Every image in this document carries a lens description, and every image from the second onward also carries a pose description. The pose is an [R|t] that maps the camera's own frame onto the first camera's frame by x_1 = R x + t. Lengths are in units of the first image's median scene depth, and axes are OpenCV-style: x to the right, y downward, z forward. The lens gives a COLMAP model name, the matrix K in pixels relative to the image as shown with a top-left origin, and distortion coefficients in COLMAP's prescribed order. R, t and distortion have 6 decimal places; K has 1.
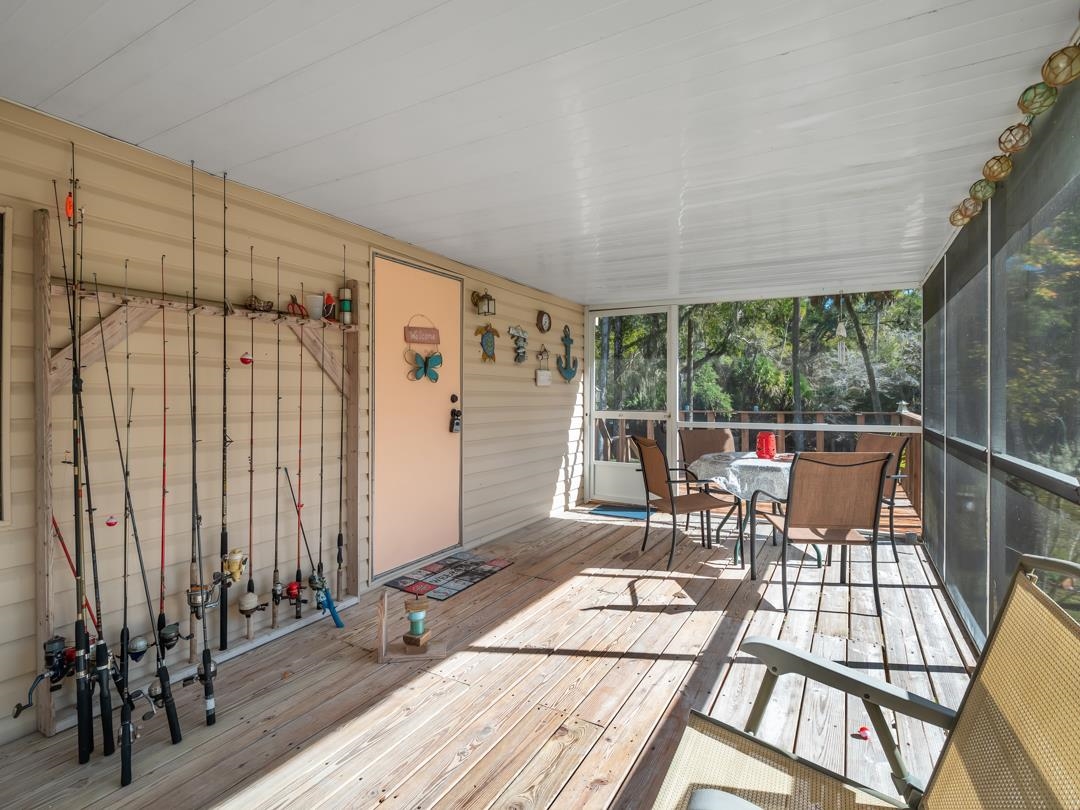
lens RADIAL K [[530.1, 0, 534.2], [0, 530.1, 397.4], [0, 0, 1]] dist [0.019327, -0.010738]
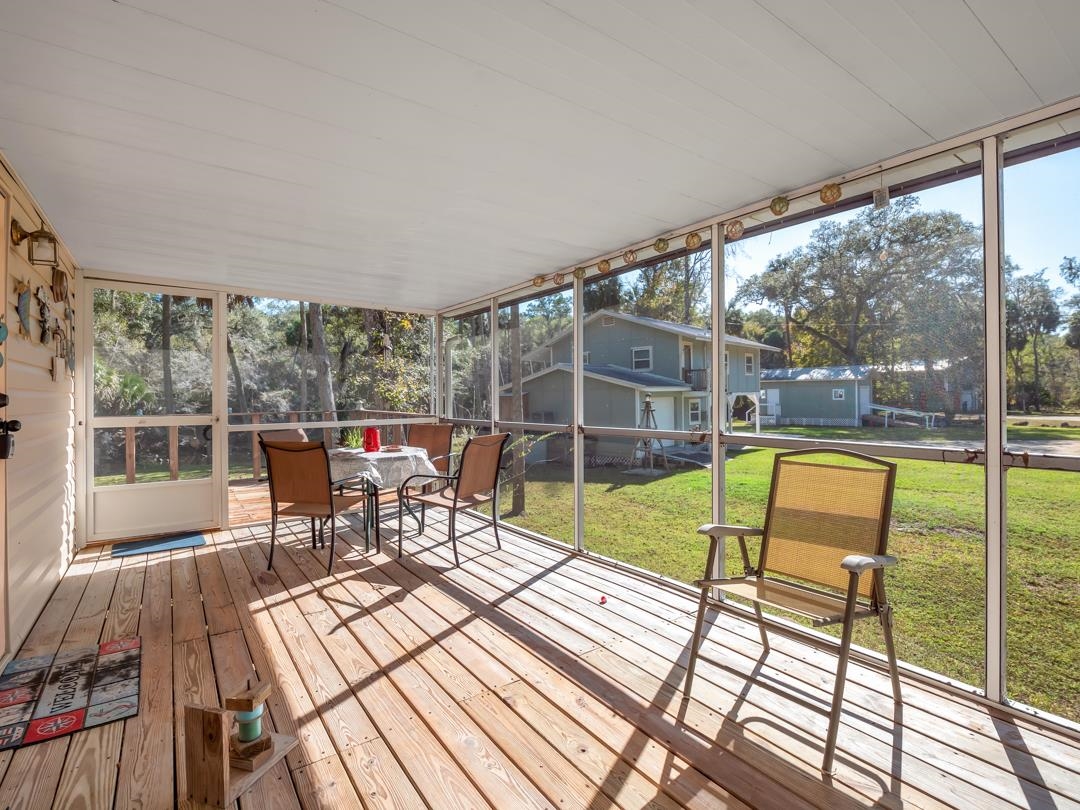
lens RADIAL K [[530.1, 0, 534.2], [0, 530.1, 397.4], [0, 0, 1]] dist [0.019327, -0.010738]
pose [[0.407929, -0.006243, 0.912992, -0.363404], [0.011162, 0.999936, 0.001850, 0.003066], [-0.912945, 0.009436, 0.407972, 0.198633]]
